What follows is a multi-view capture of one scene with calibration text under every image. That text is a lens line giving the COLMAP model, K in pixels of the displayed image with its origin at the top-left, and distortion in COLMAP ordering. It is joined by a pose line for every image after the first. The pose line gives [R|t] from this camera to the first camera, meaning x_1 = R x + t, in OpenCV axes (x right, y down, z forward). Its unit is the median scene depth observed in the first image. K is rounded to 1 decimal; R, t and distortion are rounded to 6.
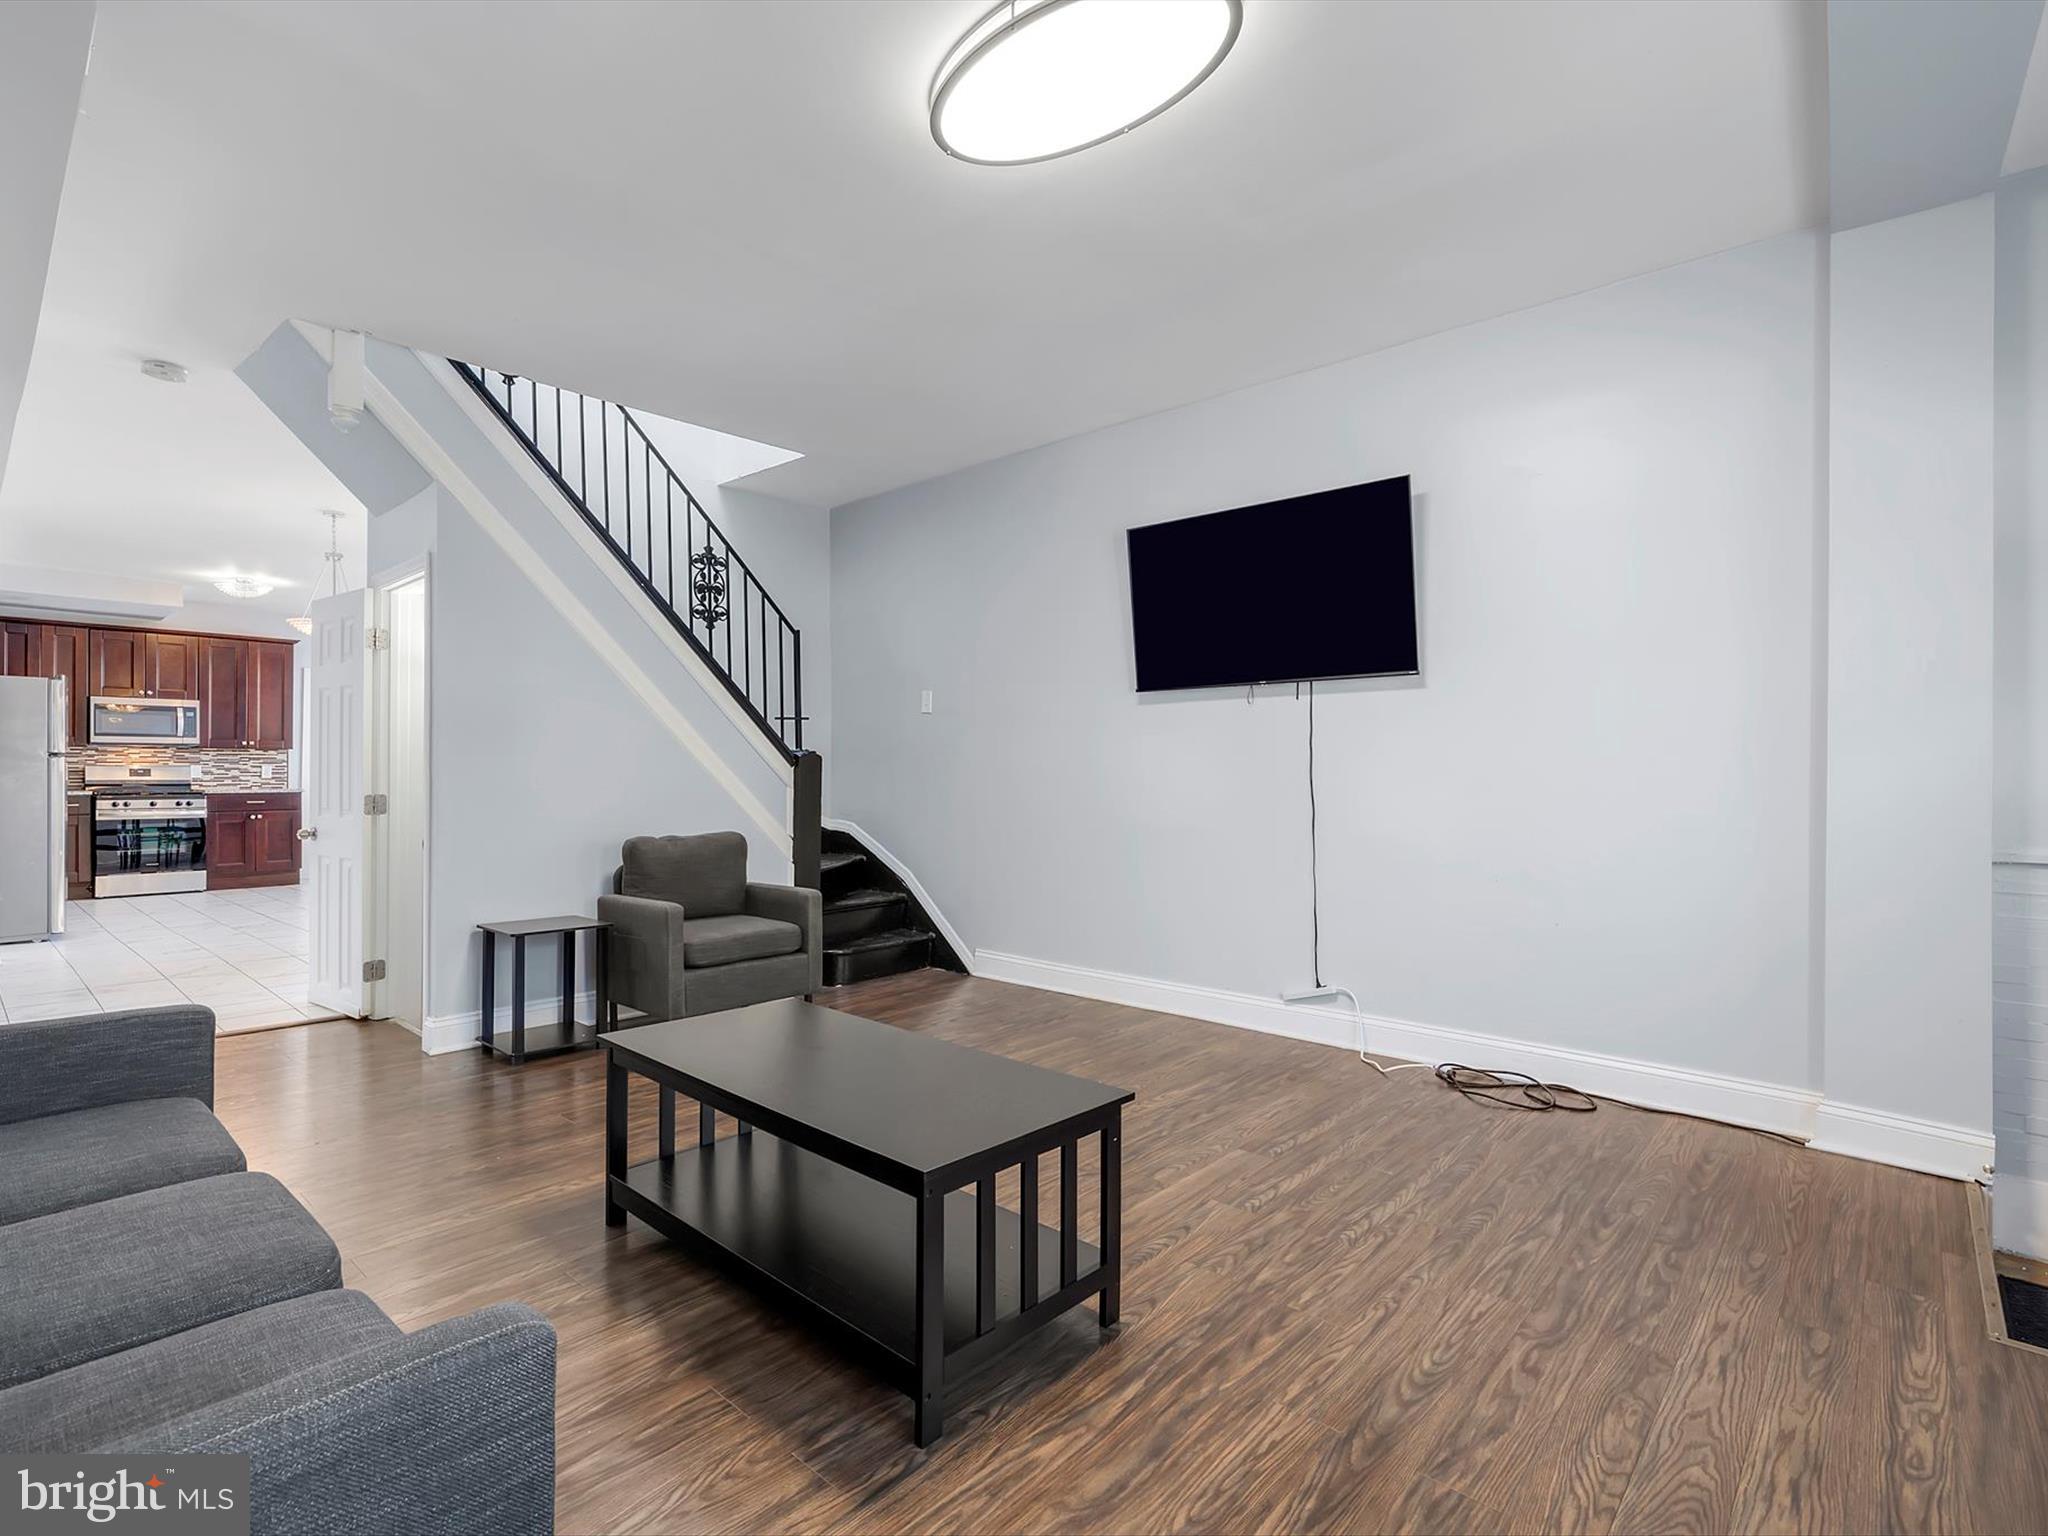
lens RADIAL K [[995.2, 0, 1025.4], [0, 995.2, 774.3], [0, 0, 1]] dist [0.001237, 0.001703]
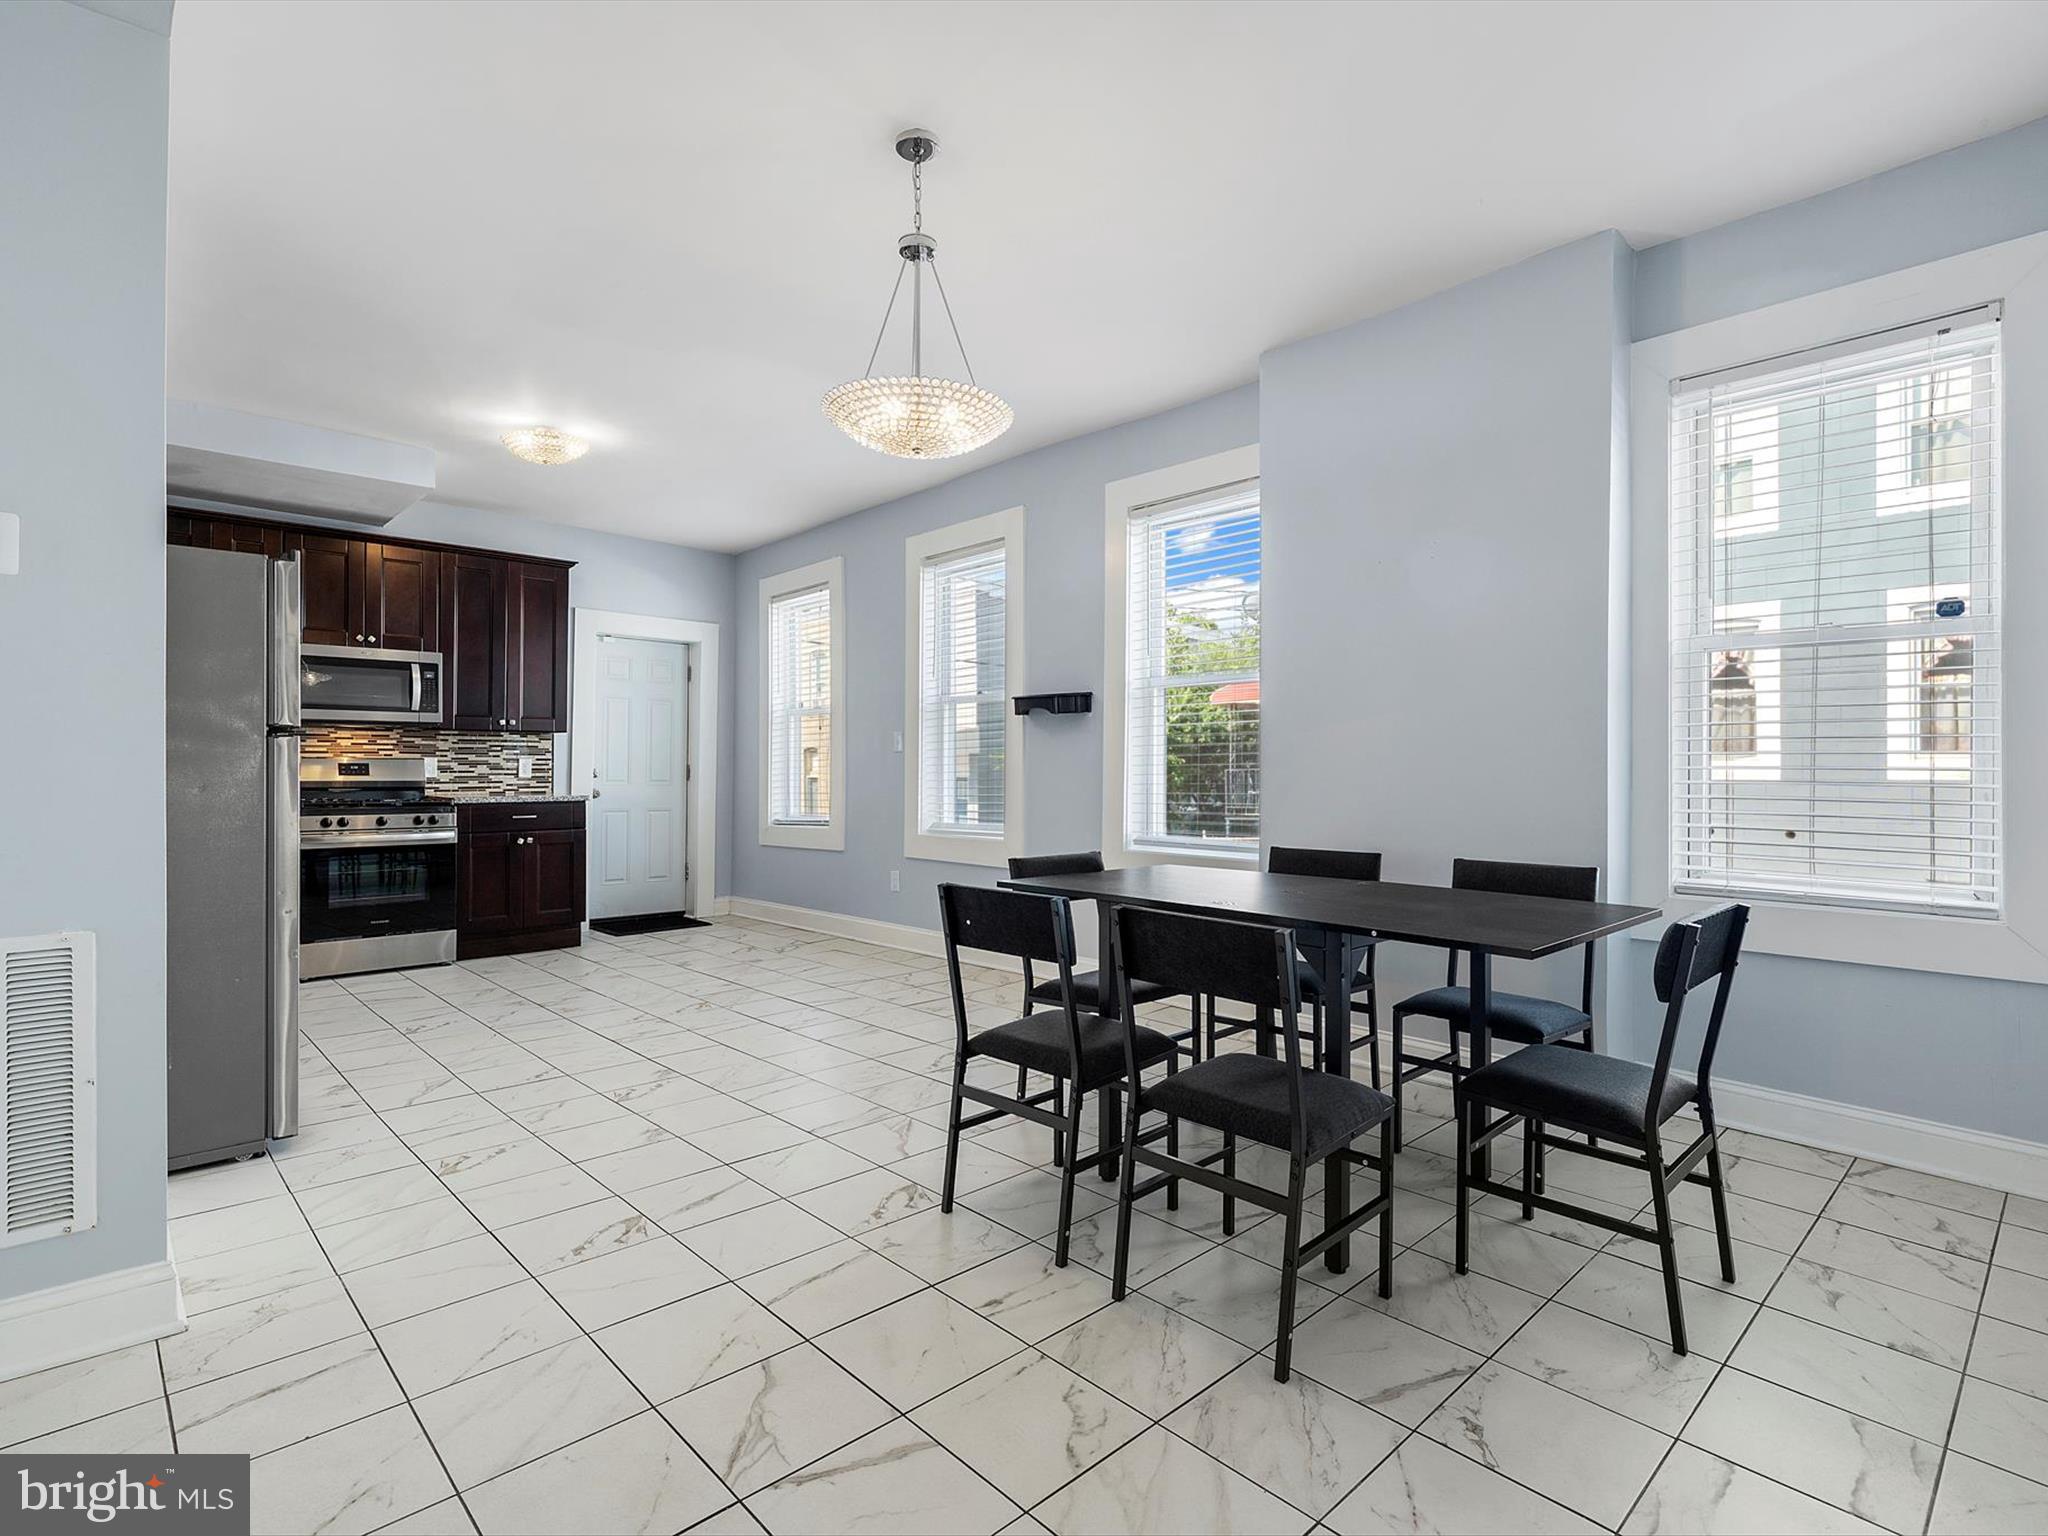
lens RADIAL K [[995.2, 0, 1011.5], [0, 995.2, 767.3], [0, 0, 1]] dist [0.001237, 0.001703]
pose [[0.997541, -0.000764, -0.070088, -0.433473], [0.000623, 0.999998, -0.002027, -0.001403], [0.070090, 0.001979, 0.997539, 0.408077]]
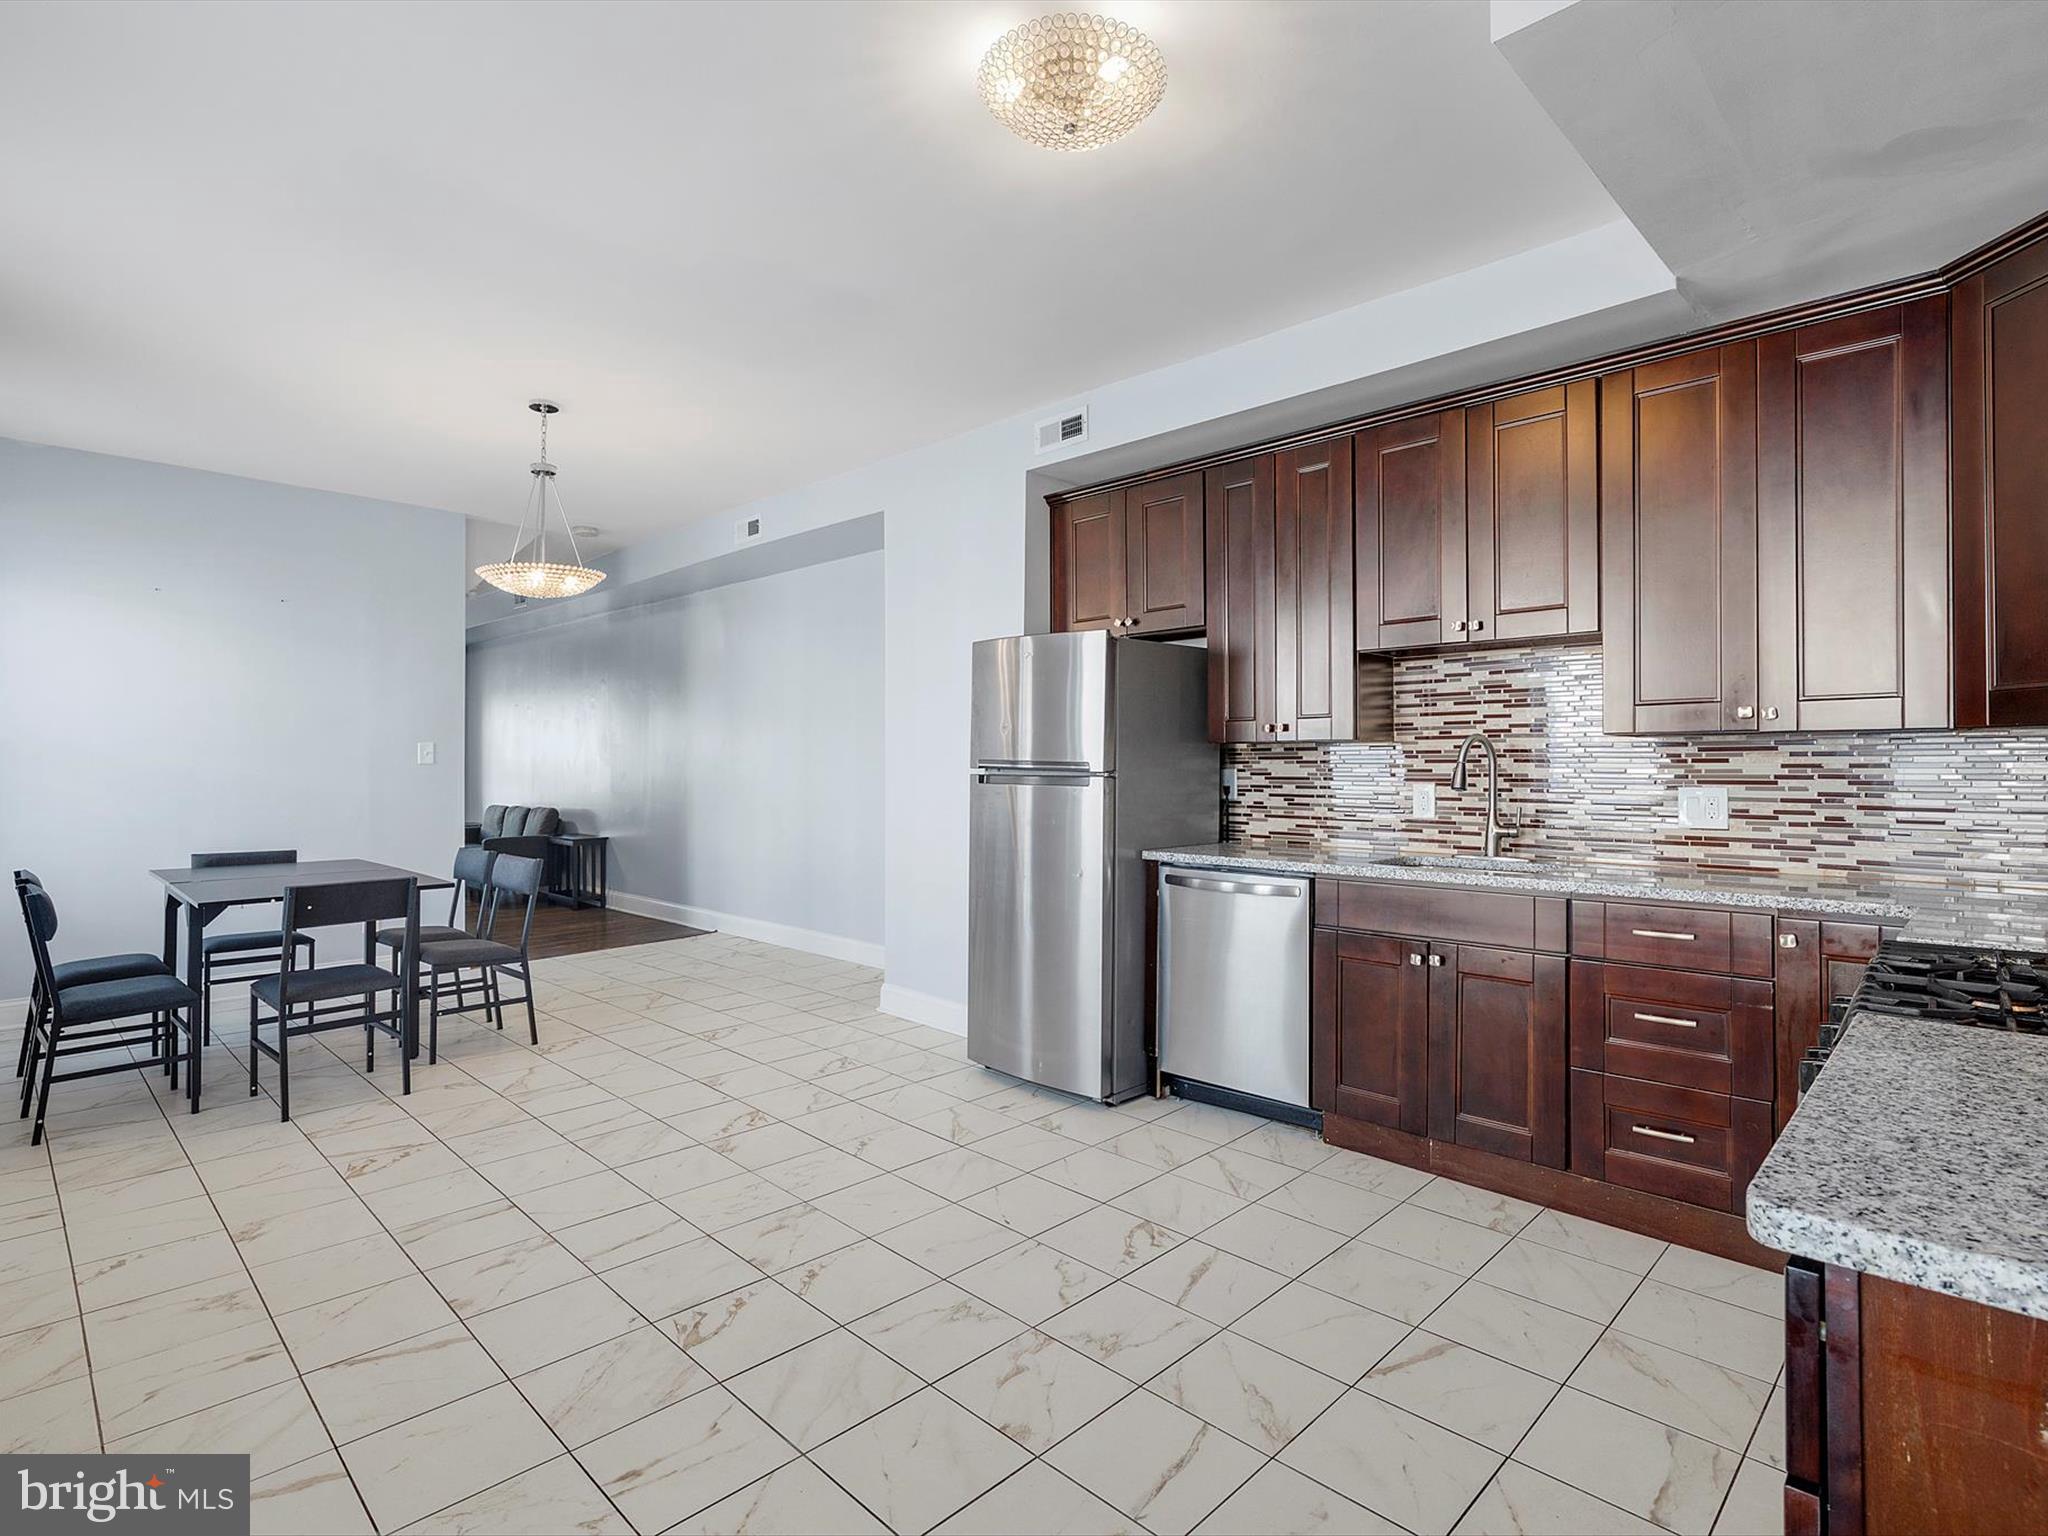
lens RADIAL K [[1048.8, 0, 1019.4], [0, 1048.8, 739.2], [0, 0, 1]] dist [0.018022, -0.002623]
pose [[-0.999422, -0.002298, 0.033907, -0.704347], [-0.003046, 0.999753, -0.022002, -0.017009], [-0.033848, -0.022092, -0.999183, 1.134862]]
